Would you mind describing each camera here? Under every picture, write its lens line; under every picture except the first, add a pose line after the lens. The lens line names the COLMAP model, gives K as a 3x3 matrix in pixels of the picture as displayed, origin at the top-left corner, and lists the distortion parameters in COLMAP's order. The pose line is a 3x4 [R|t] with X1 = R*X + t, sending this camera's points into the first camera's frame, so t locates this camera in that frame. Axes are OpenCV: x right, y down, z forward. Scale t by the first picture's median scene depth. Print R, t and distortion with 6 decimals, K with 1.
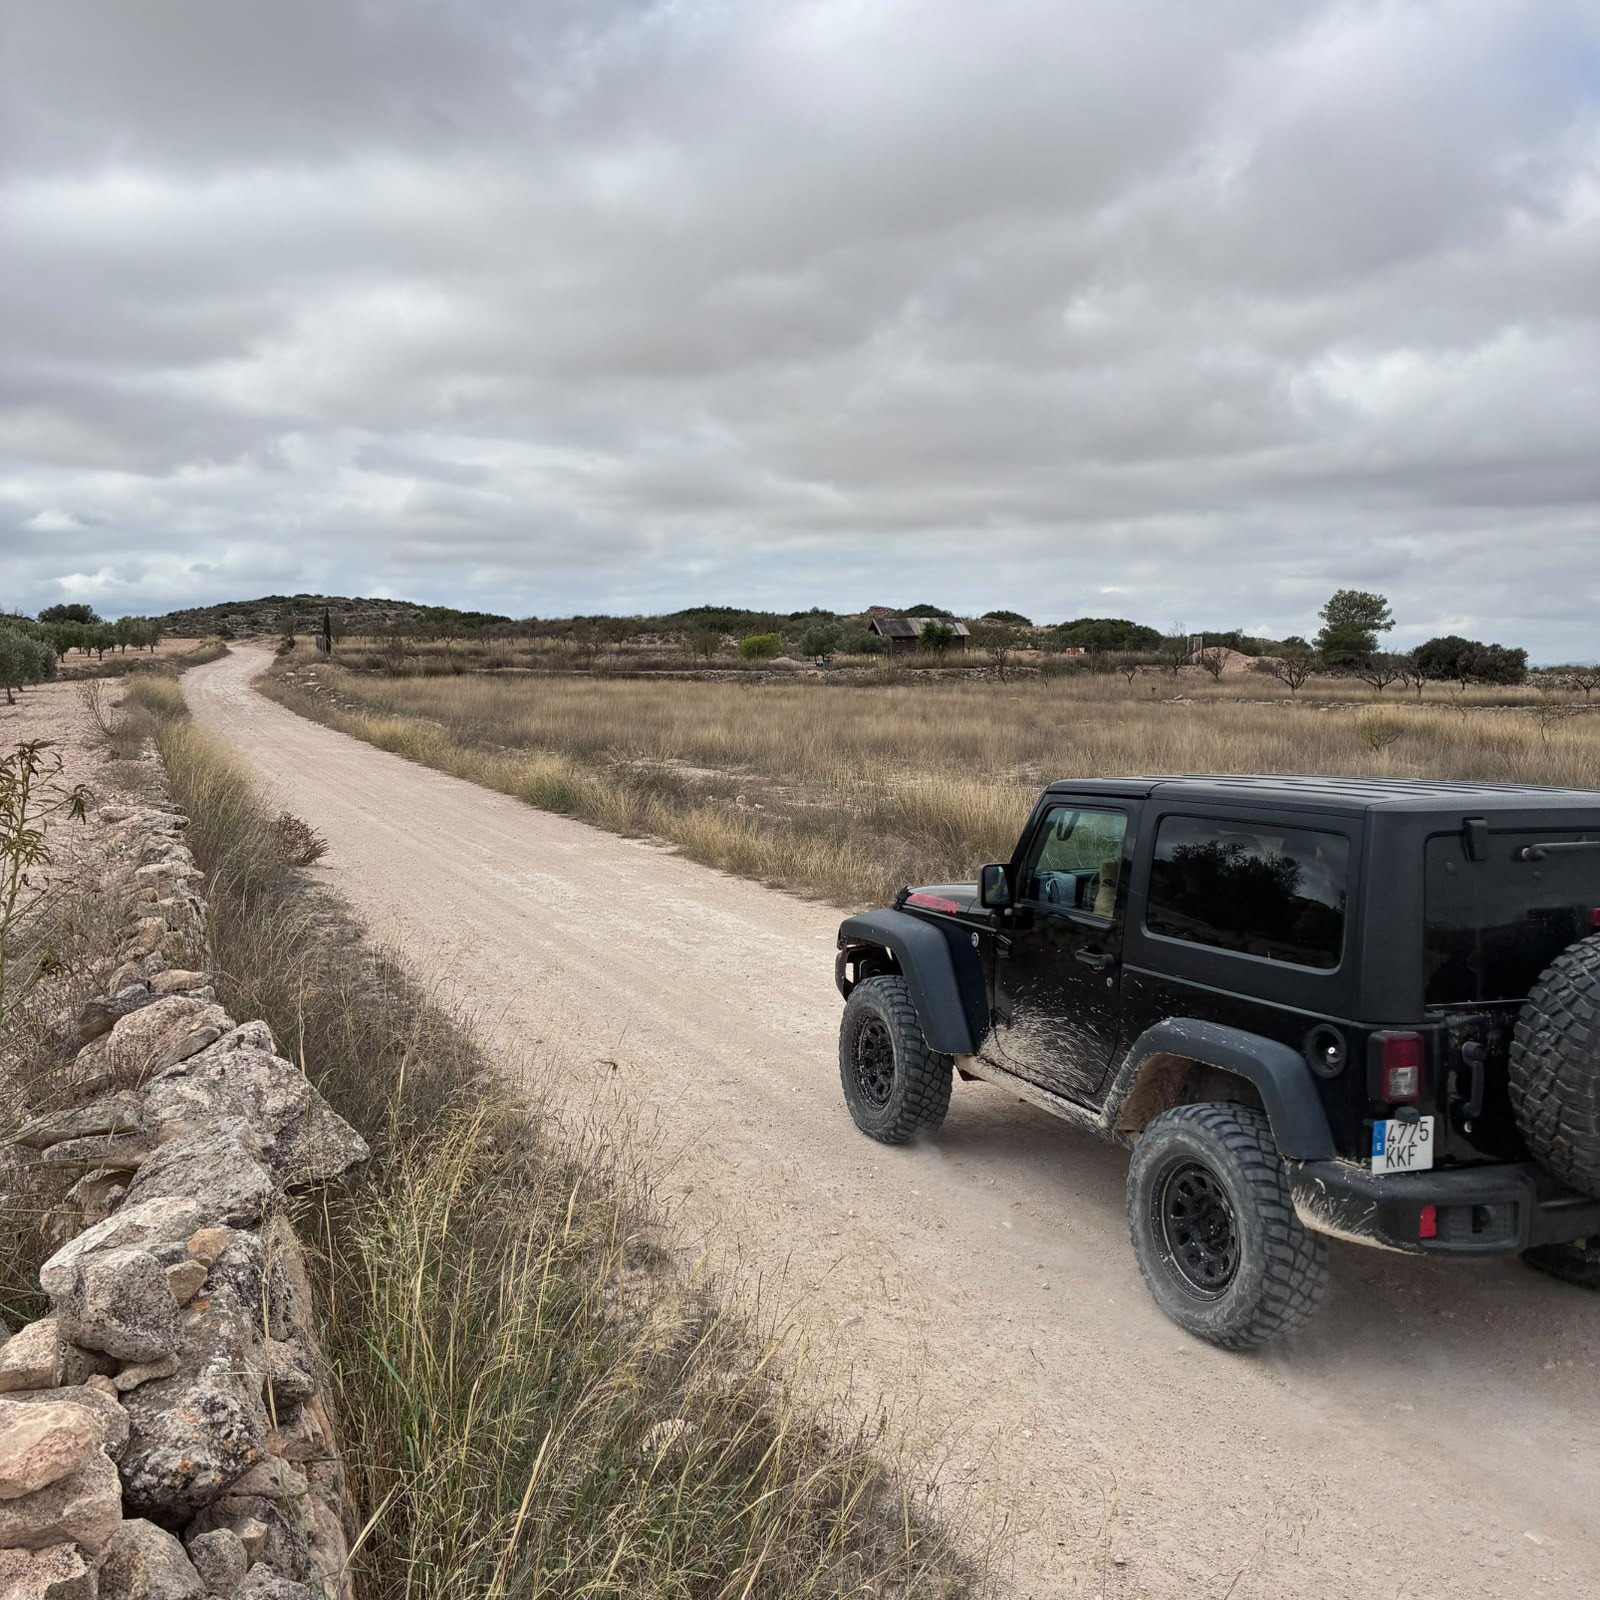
lens RADIAL K [[1645.4, 0, 797.4], [0, 1645.4, 776.7], [0, 0, 1]] dist [0.032022, -0.027026]
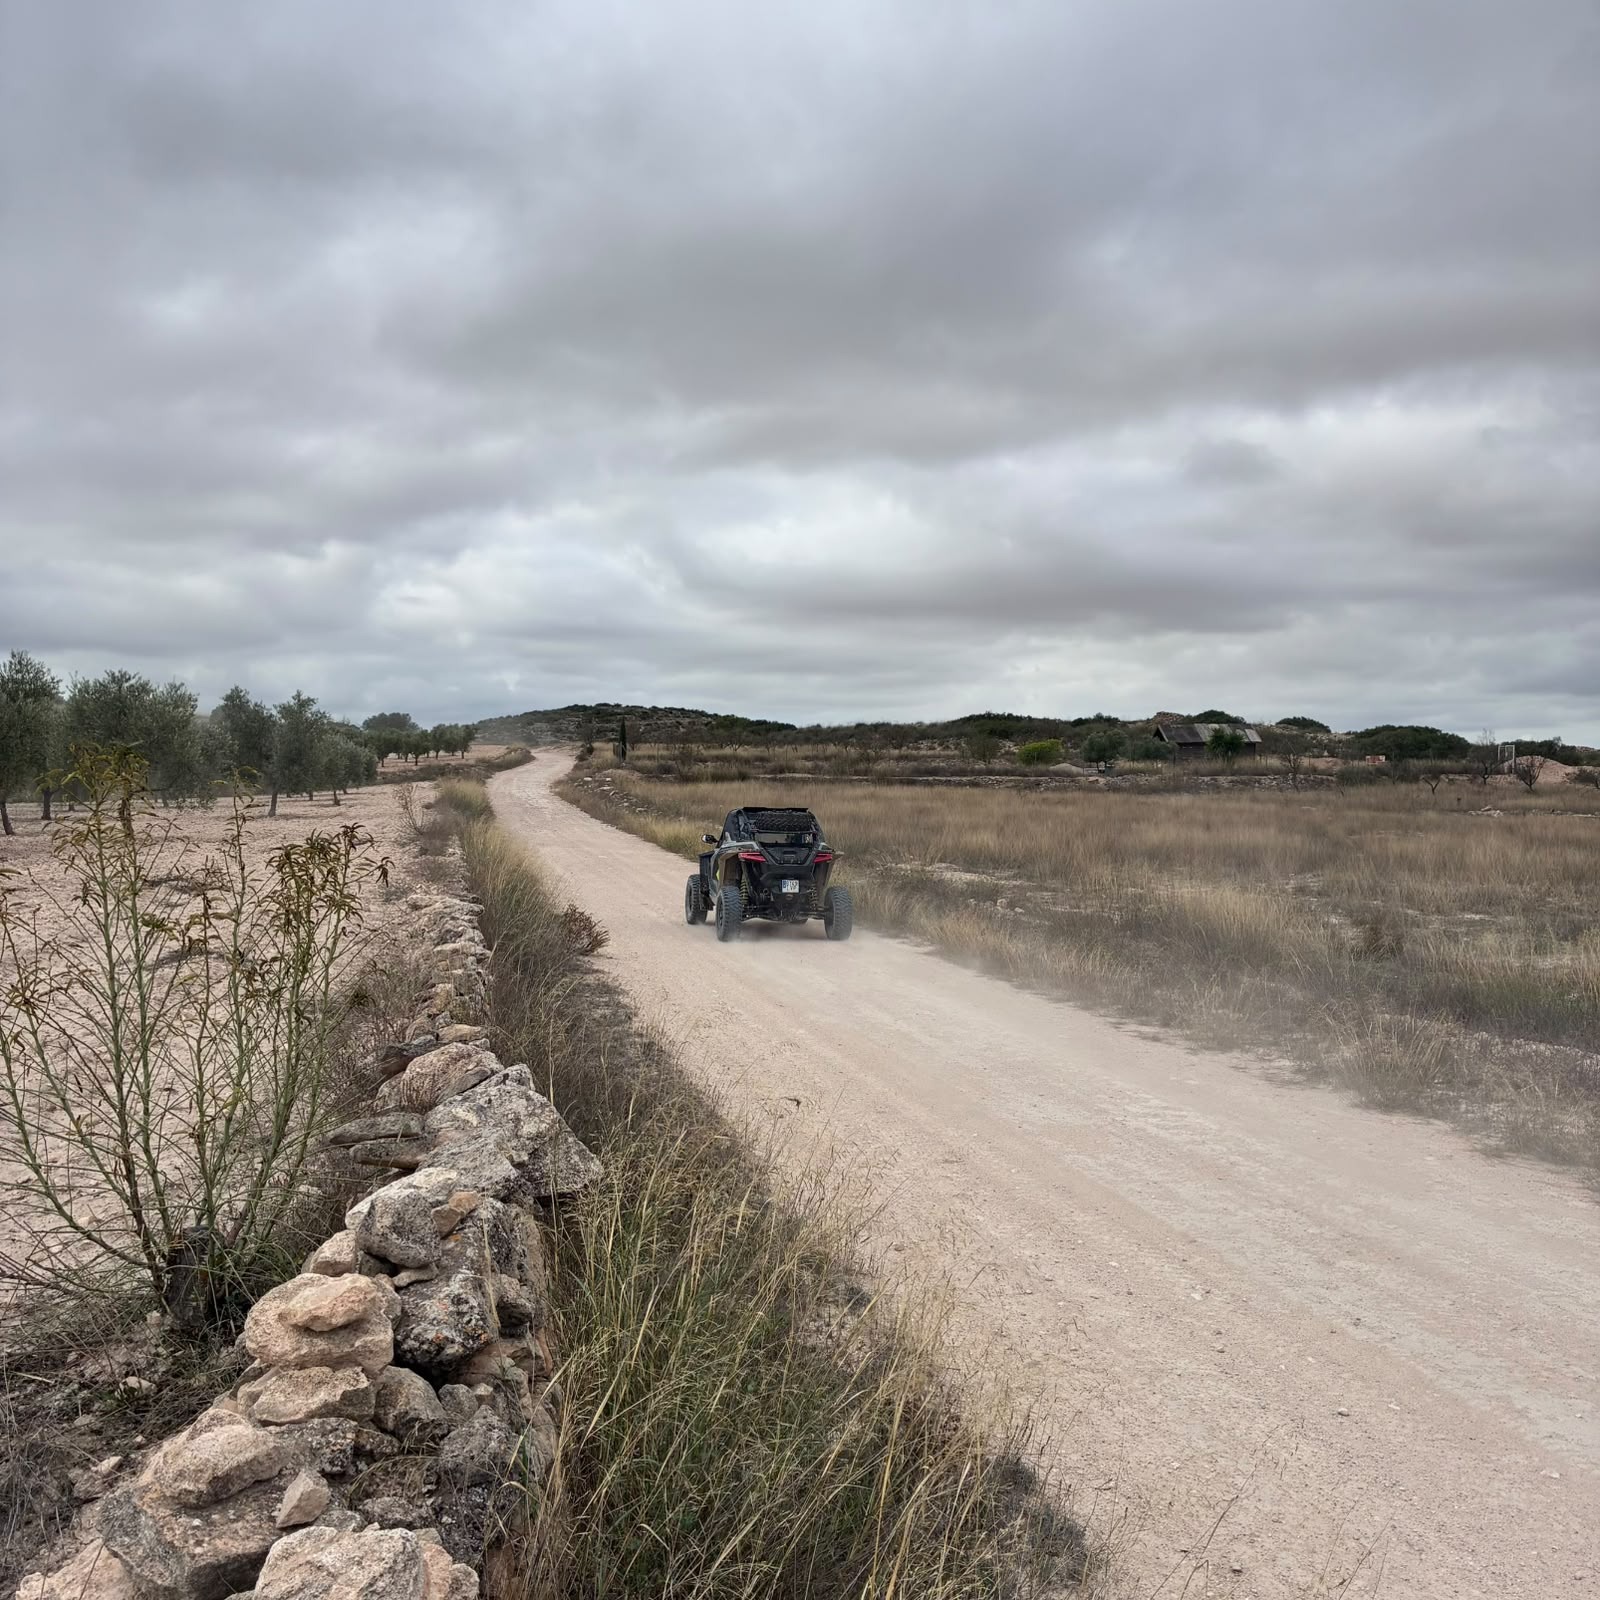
lens RADIAL K [[1728.9, 0, 802.6], [0, 1728.9, 777.8], [0, 0, 1]] dist [0.029924, -0.030428]
pose [[0.983805, 0.005413, -0.179160, 0.035040], [-0.016963, 0.997870, -0.062998, 0.005720], [0.178438, 0.065017, 0.981801, -0.075026]]
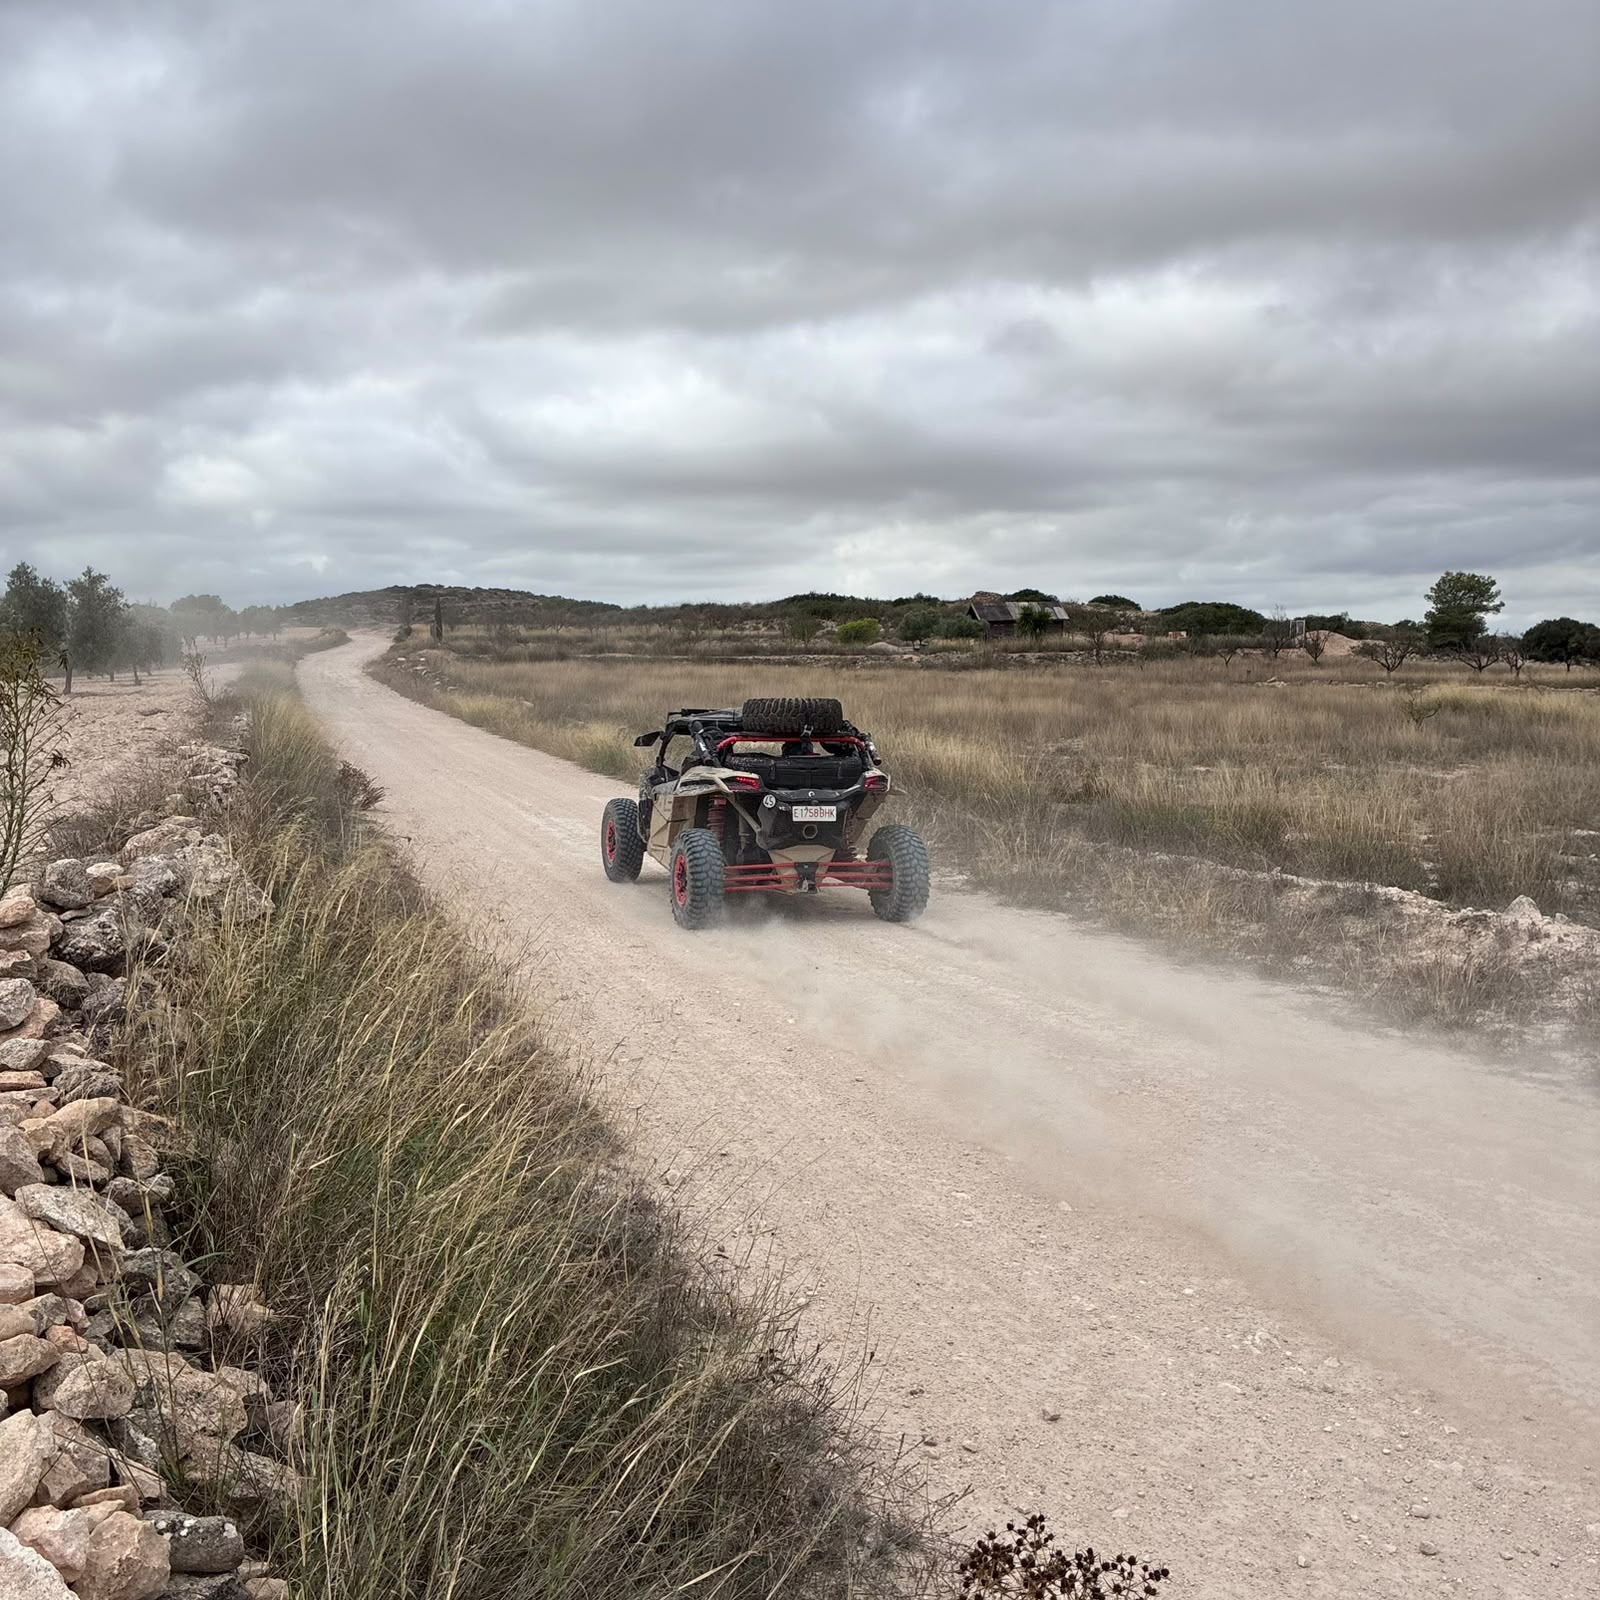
lens RADIAL K [[1880.5, 0, 945.0], [0, 1880.5, 877.5], [0, 0, 1]] dist [0.066954, -0.012726]
pose [[0.997622, 0.002863, -0.068861, 0.167988], [-0.000145, 0.999222, 0.039445, 0.040184], [0.068920, -0.039341, 0.996846, -0.244696]]
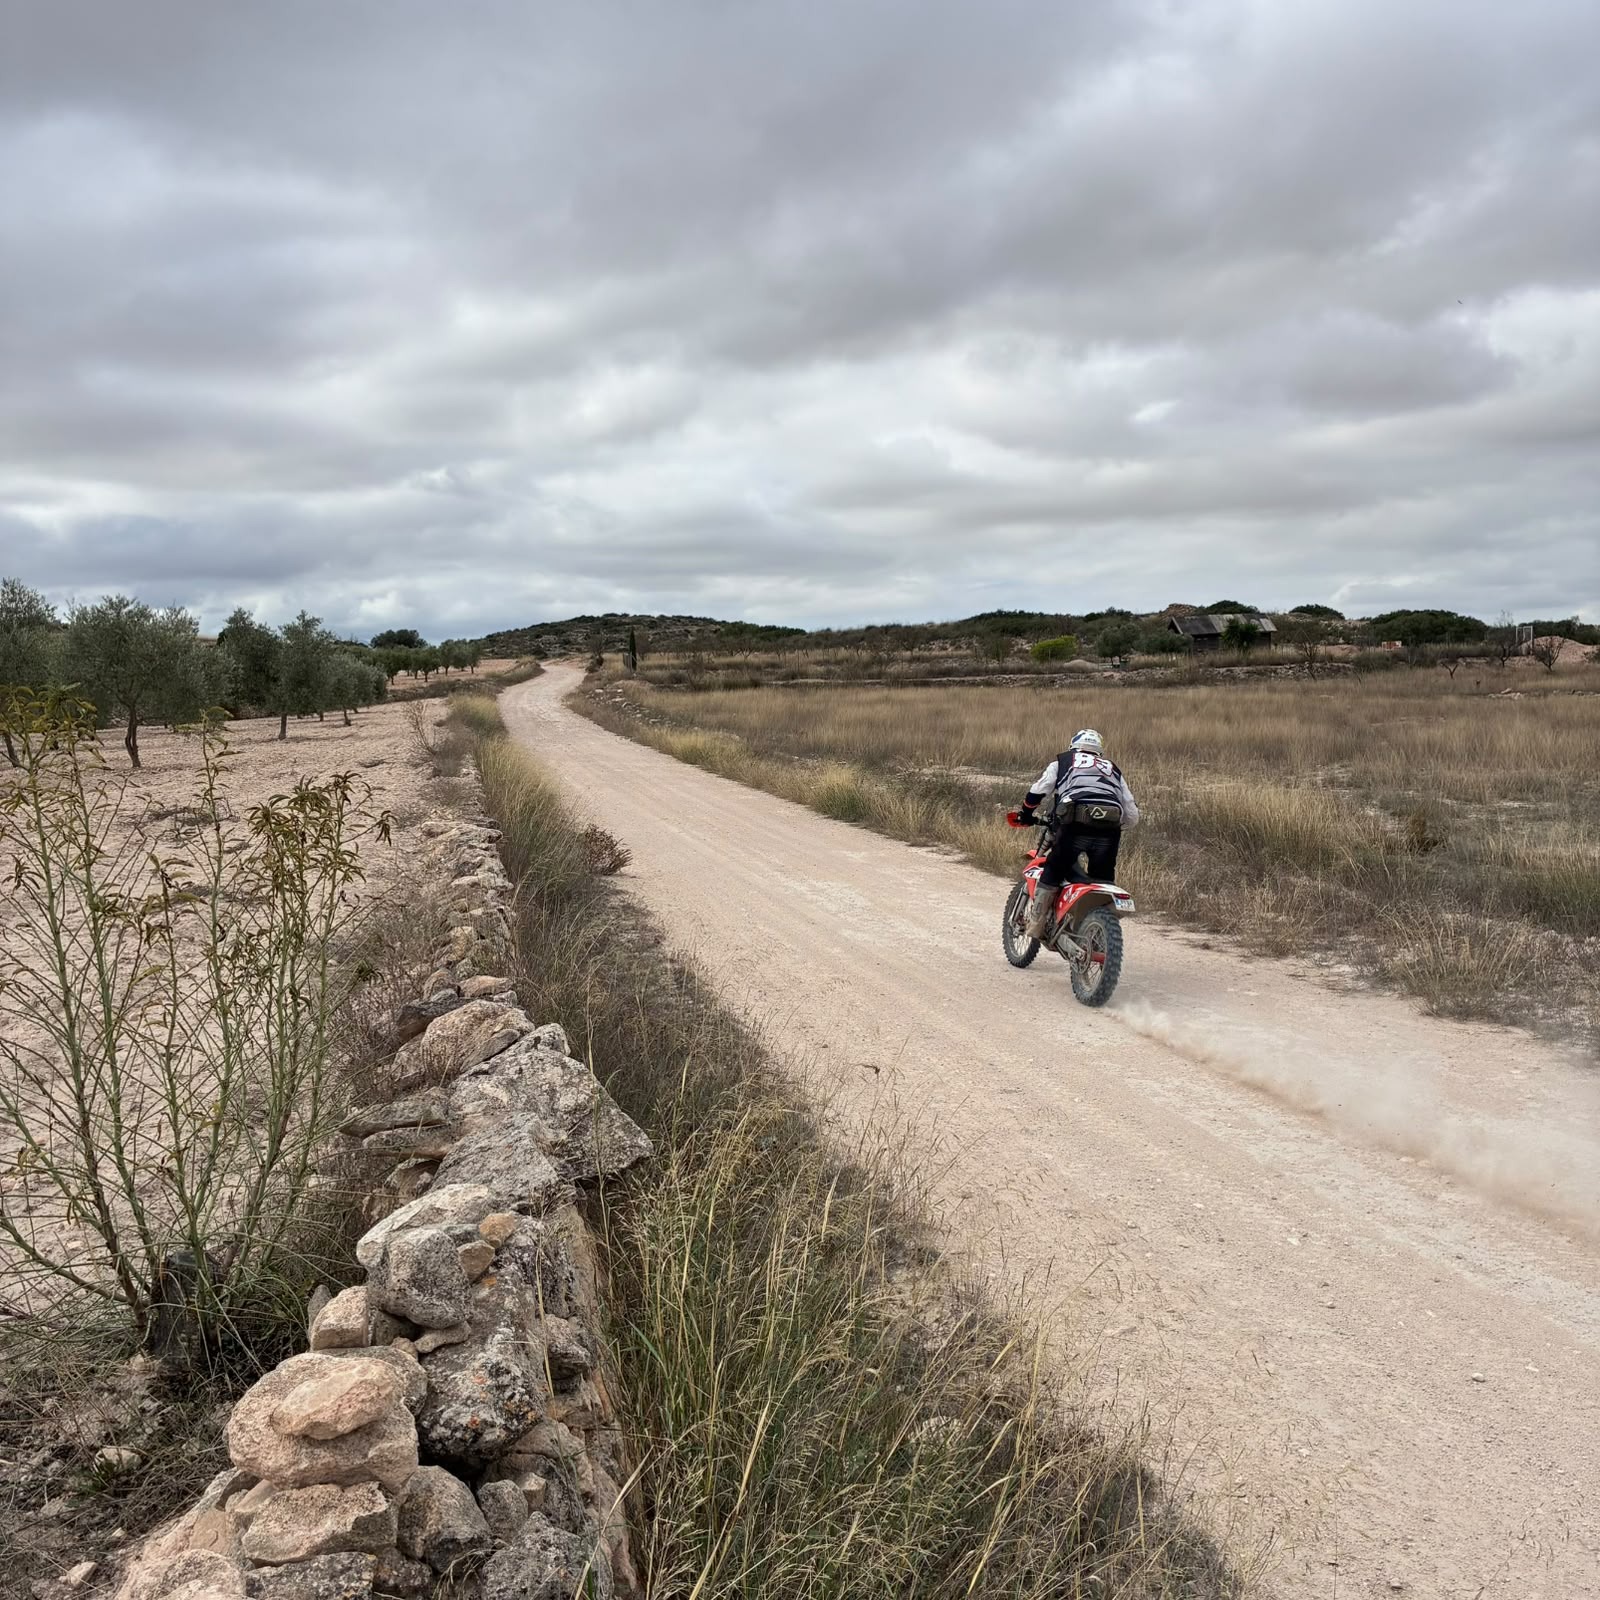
lens RADIAL K [[1662.9, 0, 800.7], [0, 1662.9, 781.3], [0, 0, 1]] dist [0.035174, -0.036037]
pose [[0.983499, -0.015054, -0.180287, 0.010500], [0.015040, 0.999886, -0.001445, -0.002196], [0.180288, -0.001291, 0.983613, -0.012792]]
